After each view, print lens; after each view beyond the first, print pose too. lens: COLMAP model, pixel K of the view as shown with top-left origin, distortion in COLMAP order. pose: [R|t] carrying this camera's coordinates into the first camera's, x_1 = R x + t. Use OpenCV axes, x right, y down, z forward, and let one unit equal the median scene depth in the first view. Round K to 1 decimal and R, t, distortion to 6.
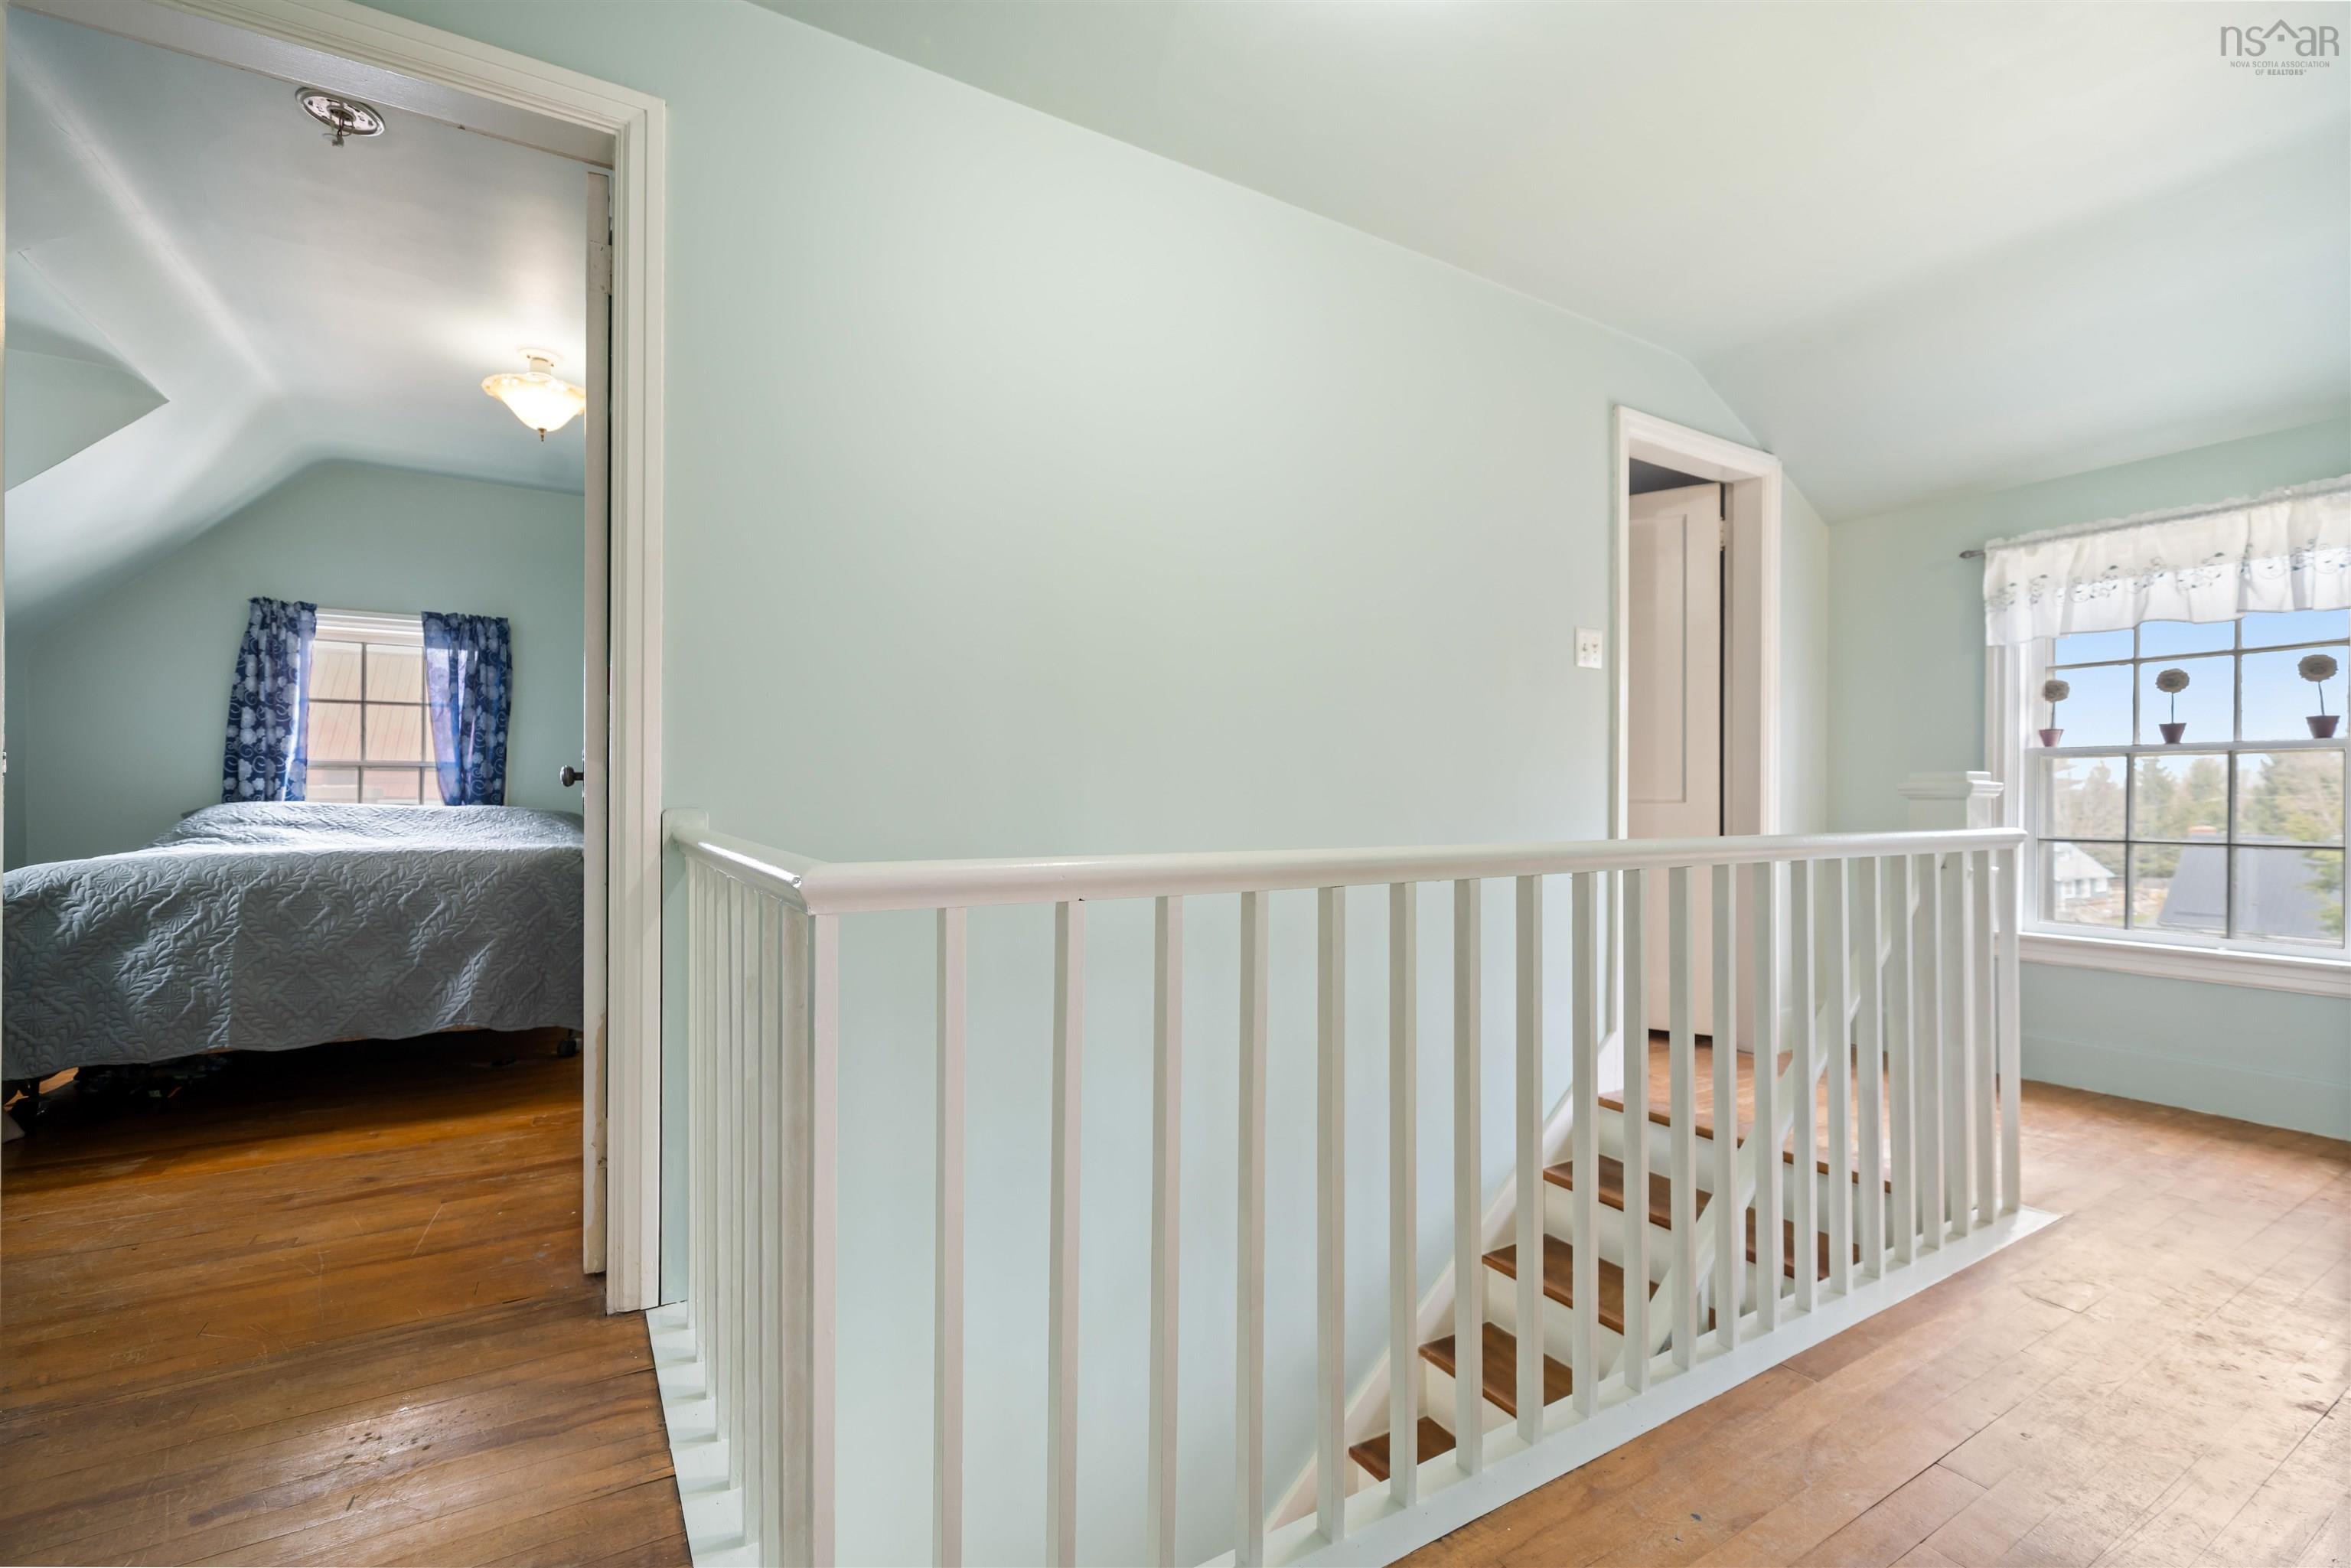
lens RADIAL K [[1007.3, 0, 1171.5], [0, 1007.3, 804.4], [0, 0, 1]] dist [0.000347, -0.000149]
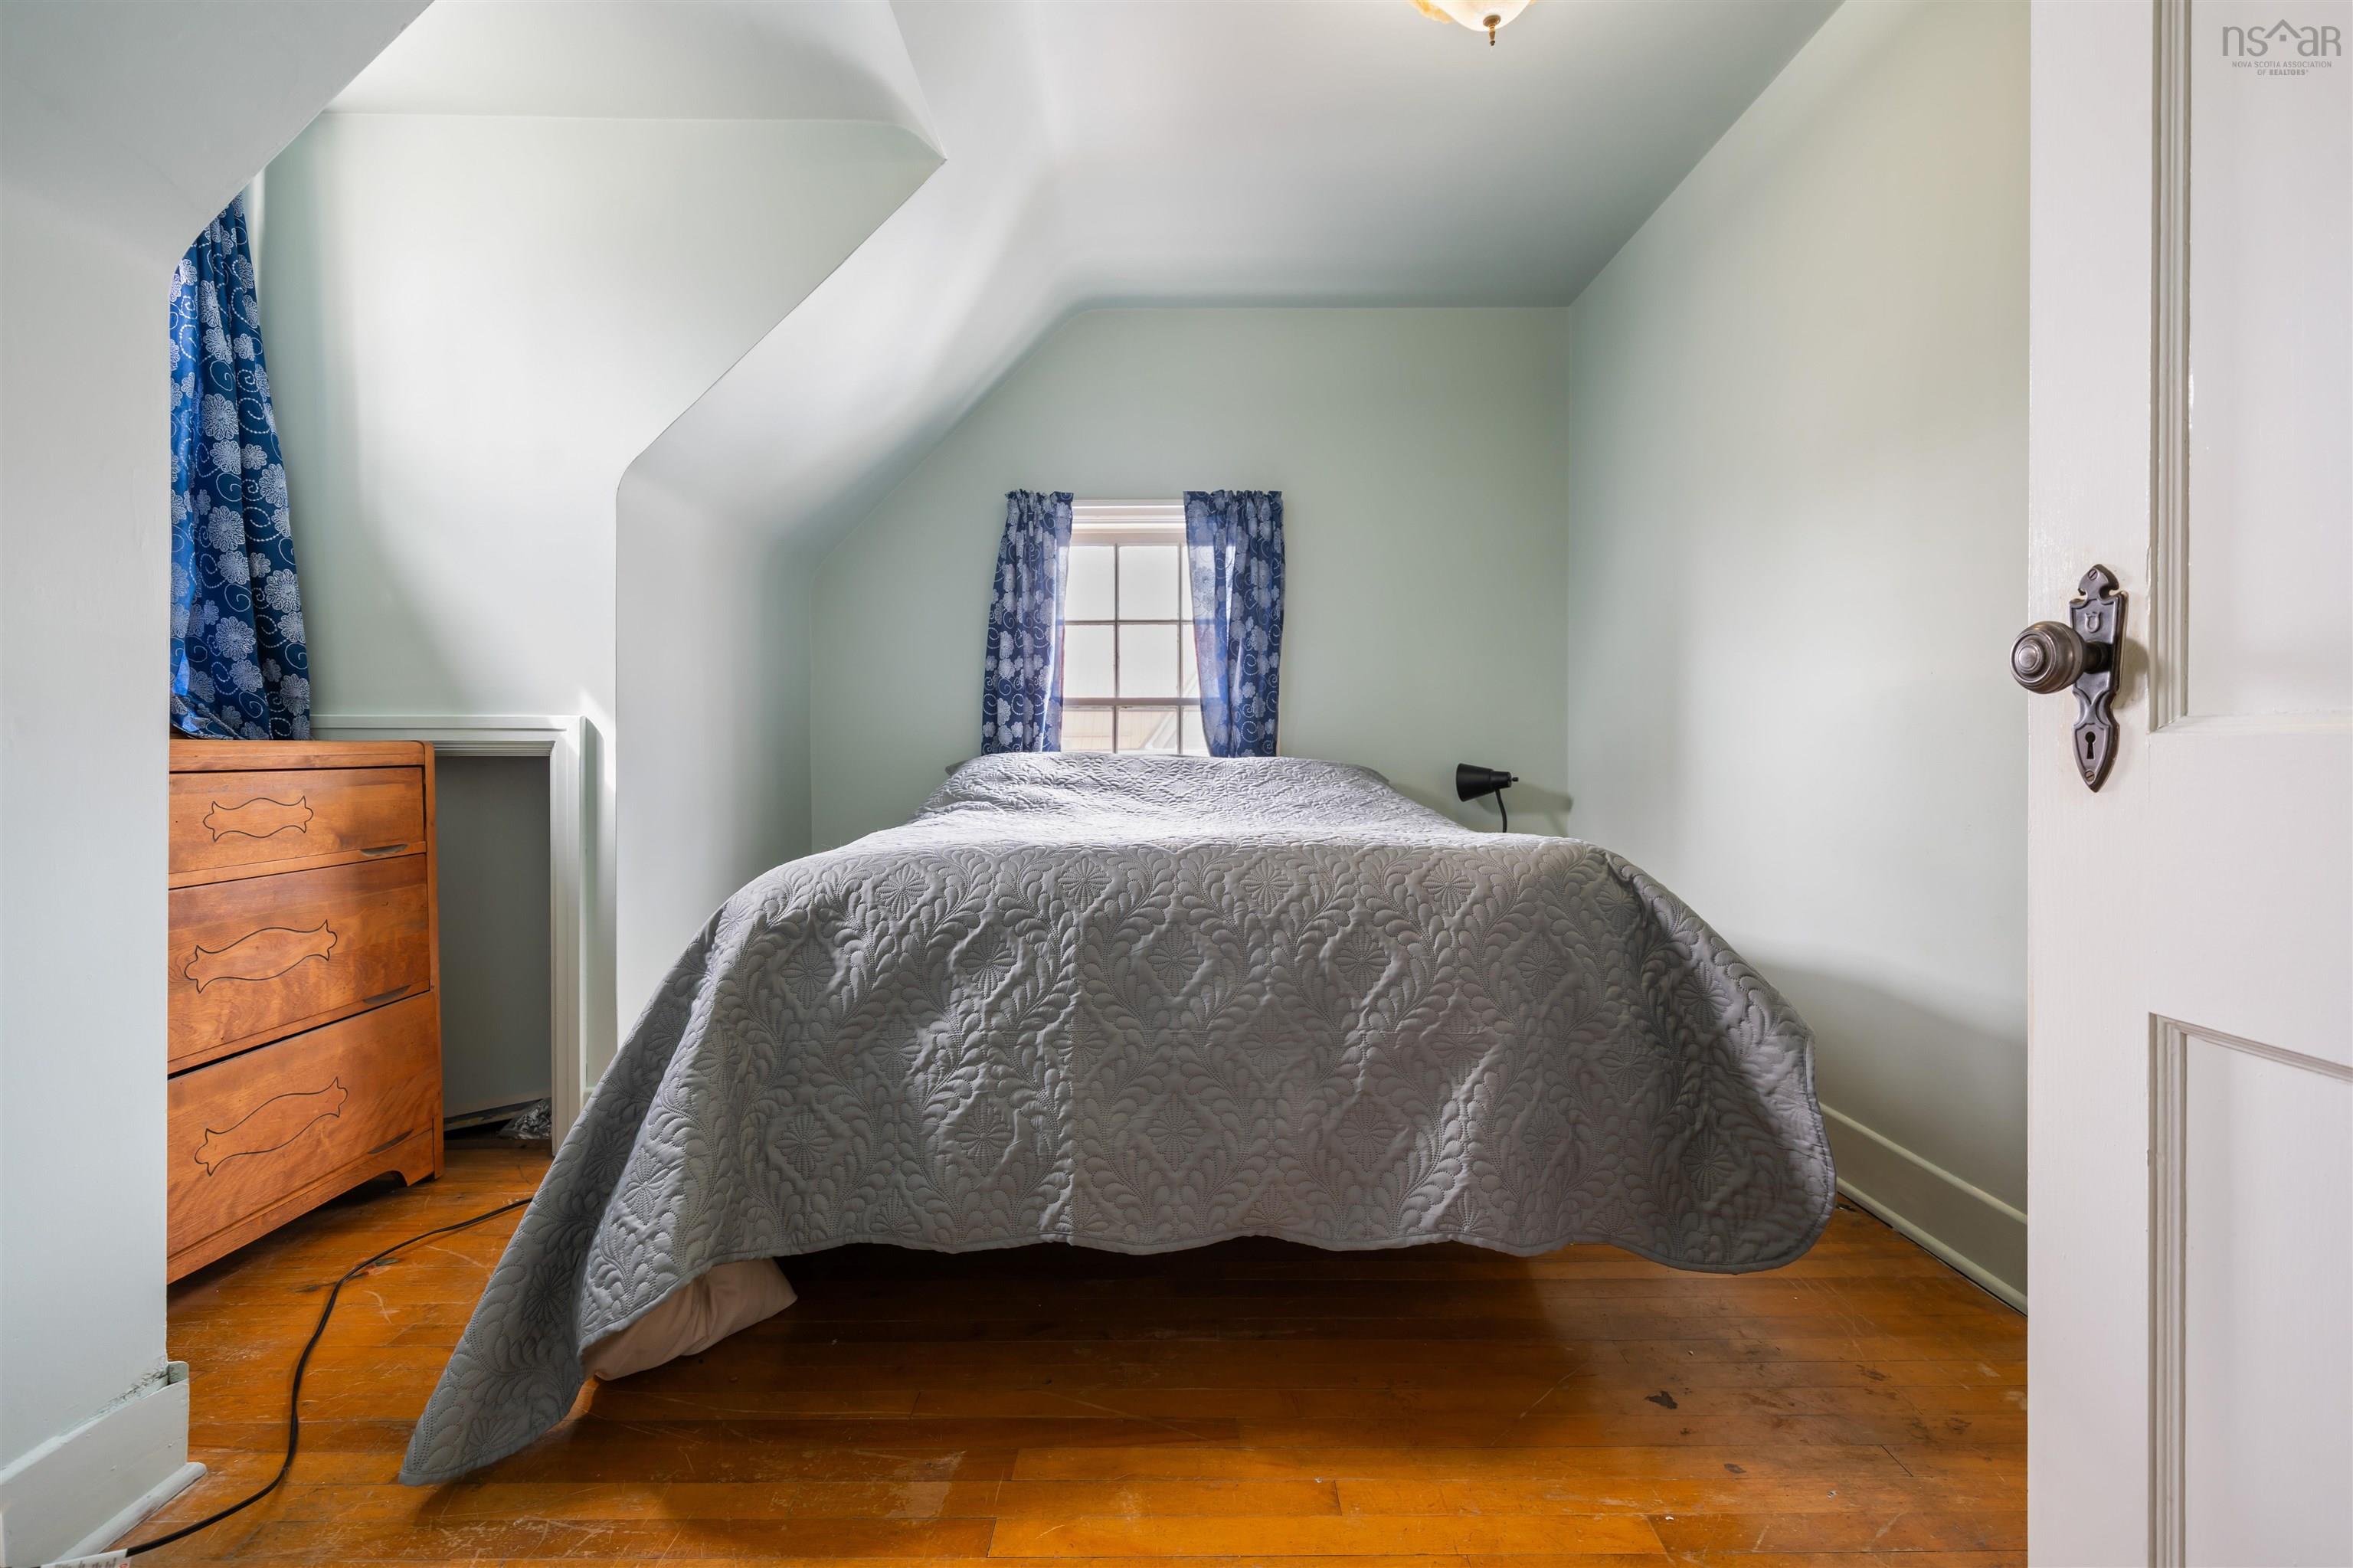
lens RADIAL K [[1064.8, 0, 1170.1], [0, 1064.8, 765.5], [0, 0, 1]] dist [0.000511, 0.000189]
pose [[0.860002, 0.001885, -0.510287, -0.383973], [0.003586, 0.999946, 0.009737, -0.000175], [0.510278, -0.010204, 0.859949, 0.351824]]
